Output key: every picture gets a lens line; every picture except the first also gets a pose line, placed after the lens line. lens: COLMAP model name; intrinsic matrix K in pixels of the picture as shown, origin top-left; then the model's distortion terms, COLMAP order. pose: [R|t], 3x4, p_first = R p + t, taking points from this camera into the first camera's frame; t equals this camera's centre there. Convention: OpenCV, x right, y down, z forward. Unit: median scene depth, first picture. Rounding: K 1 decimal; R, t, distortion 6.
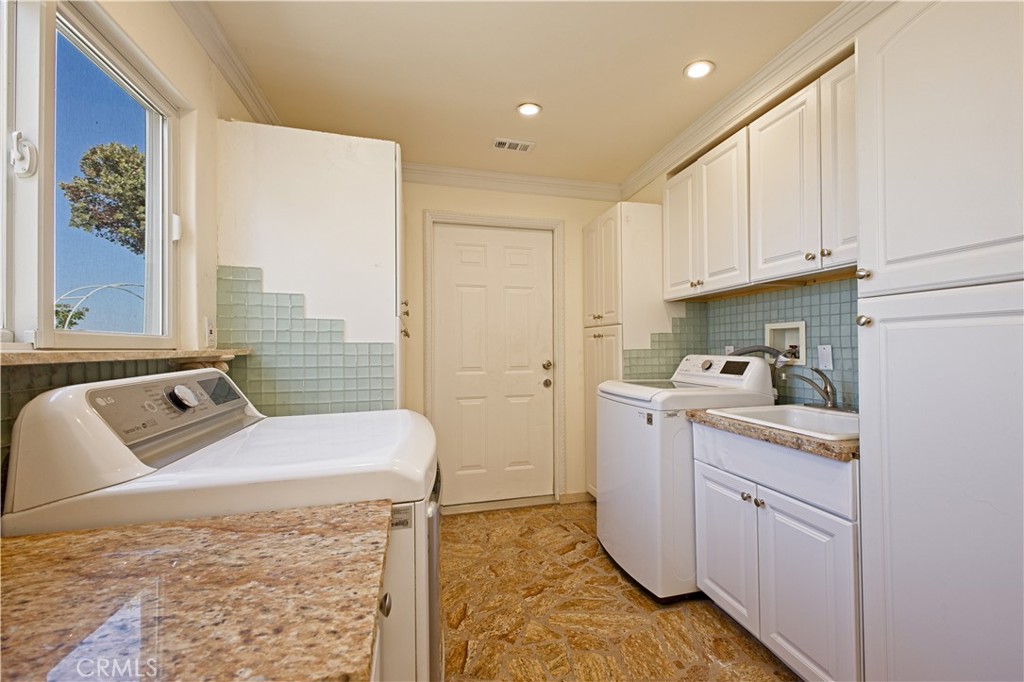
lens RADIAL K [[438.4, 0, 512.0], [0, 438.4, 341.0], [0, 0, 1]] dist [-0.000543, -0.000456]
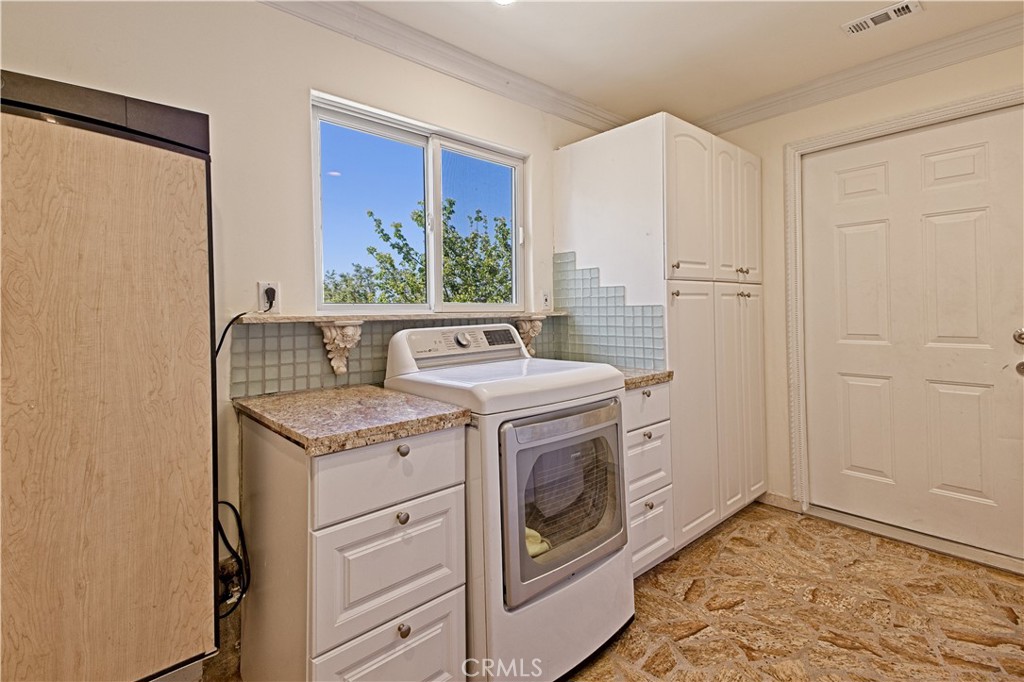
lens RADIAL K [[480.0, 0, 512.1], [0, 480.0, 304.2], [0, 0, 1]] dist [0.003446, -0.006092]
pose [[0.411627, -0.013086, -0.911258, 0.557465], [0.023199, 0.999723, -0.003877, -0.002384], [0.911057, -0.019545, 0.411817, 0.180082]]
